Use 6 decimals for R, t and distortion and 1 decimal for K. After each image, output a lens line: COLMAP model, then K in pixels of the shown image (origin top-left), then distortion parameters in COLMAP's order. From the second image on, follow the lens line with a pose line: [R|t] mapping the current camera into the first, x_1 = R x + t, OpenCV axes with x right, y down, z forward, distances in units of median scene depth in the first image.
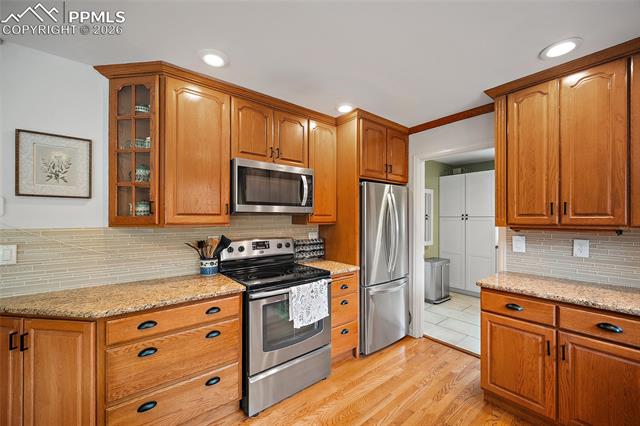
lens RADIAL K [[252.5, 0, 318.6], [0, 252.5, 214.0], [0, 0, 1]] dist [0.003731, 0.000069]
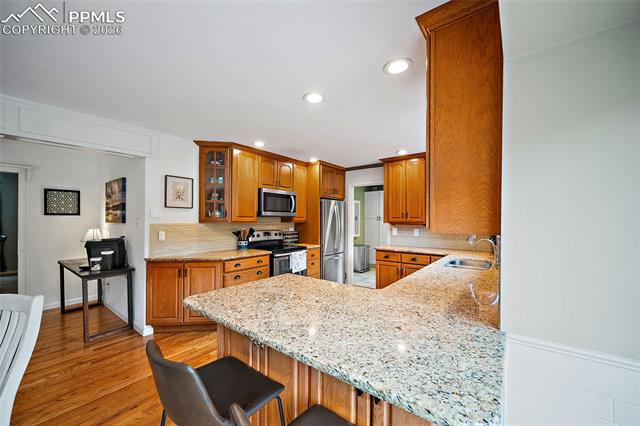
lens RADIAL K [[252.5, 0, 320.0], [0, 252.5, 216.9], [0, 0, 1]] dist [0.003731, 0.000069]
pose [[0.969215, 0.005014, 0.246164, -0.334475], [-0.006762, 0.999958, 0.006254, -0.011834], [-0.246122, -0.007726, 0.969208, -0.900236]]
